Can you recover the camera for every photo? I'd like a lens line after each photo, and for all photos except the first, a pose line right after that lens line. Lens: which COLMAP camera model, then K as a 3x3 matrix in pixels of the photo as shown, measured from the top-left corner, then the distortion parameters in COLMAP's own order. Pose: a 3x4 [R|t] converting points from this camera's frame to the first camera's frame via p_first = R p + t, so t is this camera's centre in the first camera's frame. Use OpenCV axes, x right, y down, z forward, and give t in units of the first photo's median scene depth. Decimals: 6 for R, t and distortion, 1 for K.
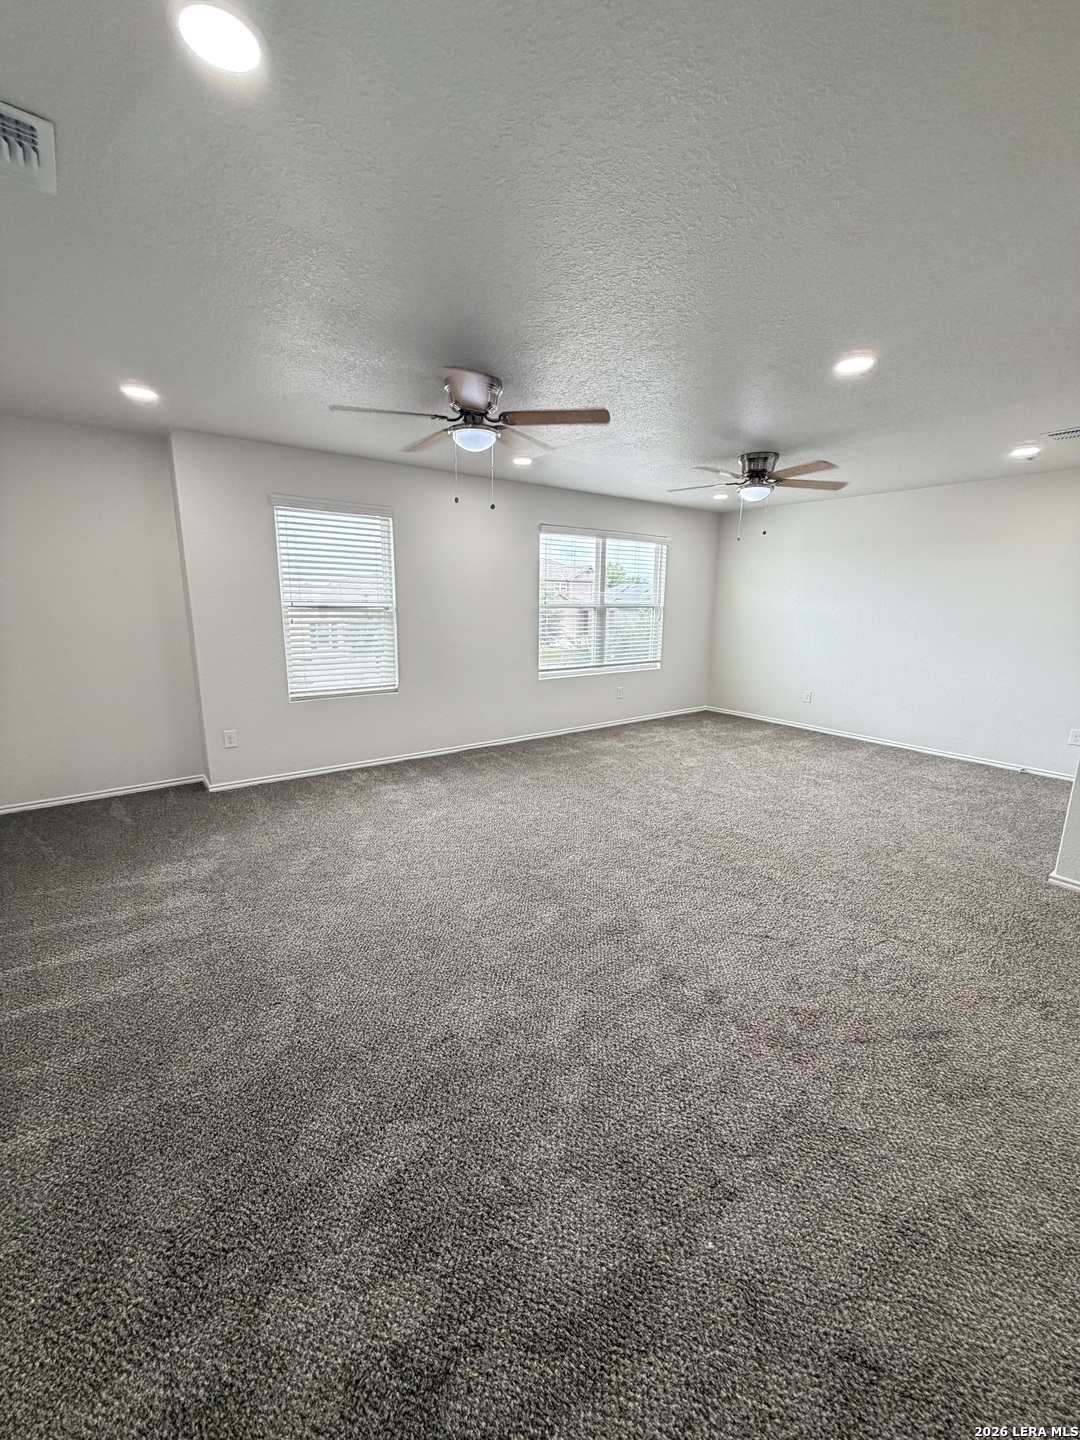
lens RADIAL K [[574.7, 0, 543.2], [0, 574.7, 716.2], [0, 0, 1]] dist [0.000398, 0.000387]
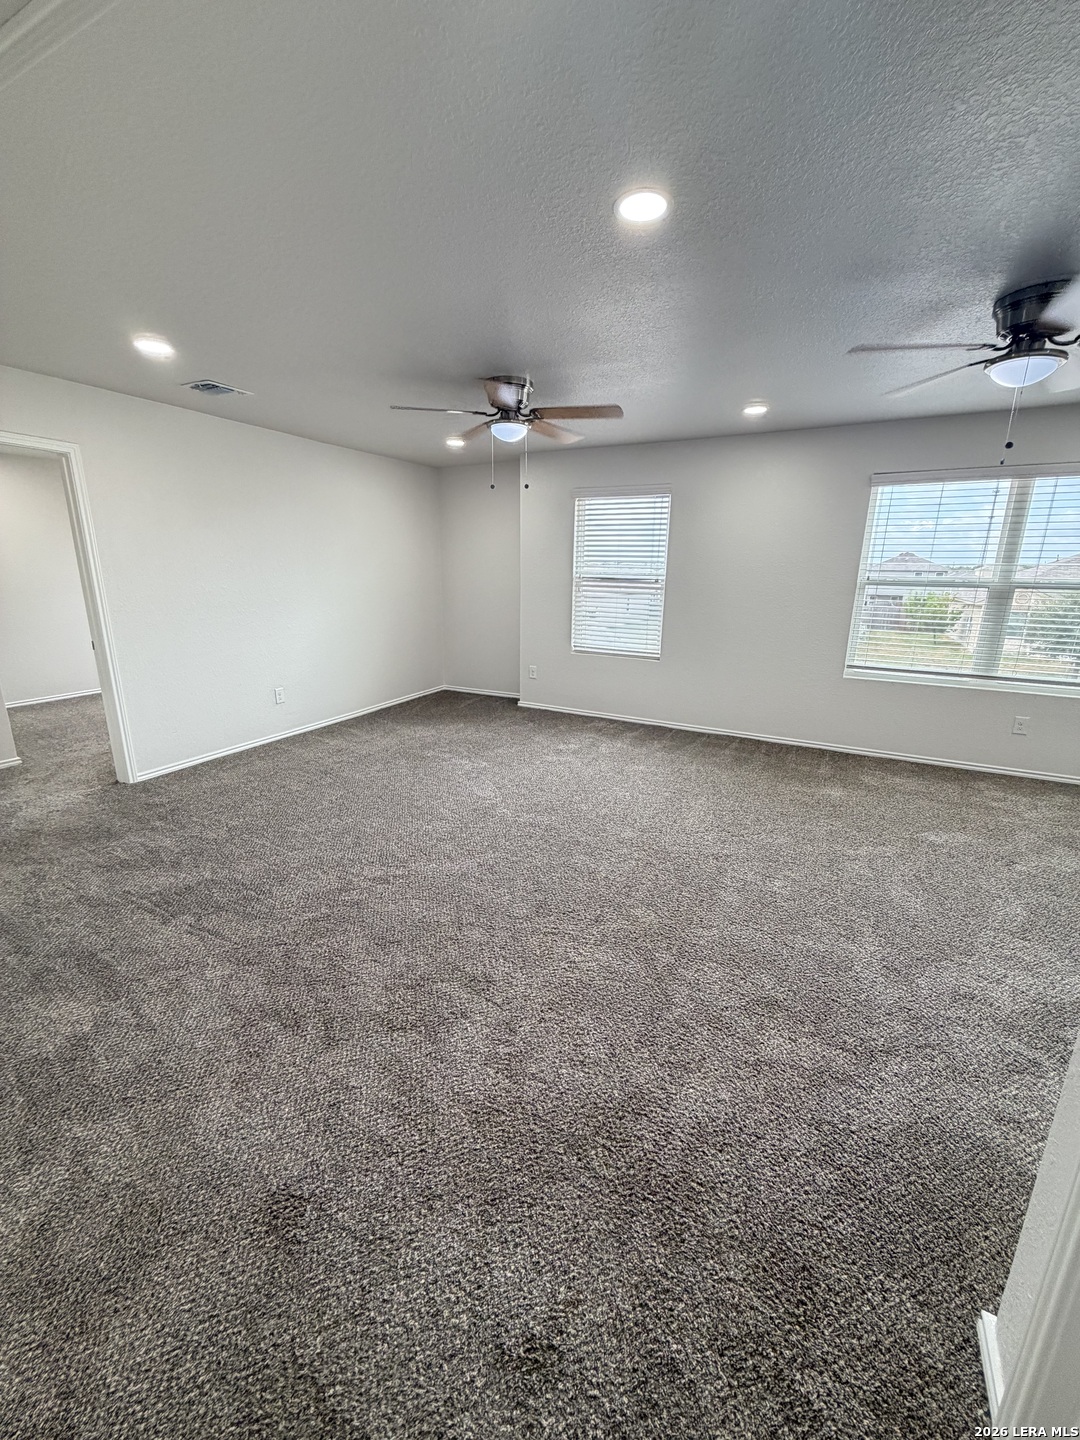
lens RADIAL K [[574.7, 0, 547.2], [0, 574.7, 720.8], [0, 0, 1]] dist [0.000398, 0.000387]
pose [[0.426925, 0.224219, -0.876049, 0.643705], [-0.190119, 0.969375, 0.155455, -0.062624], [0.884076, 0.100186, 0.456479, 0.353681]]
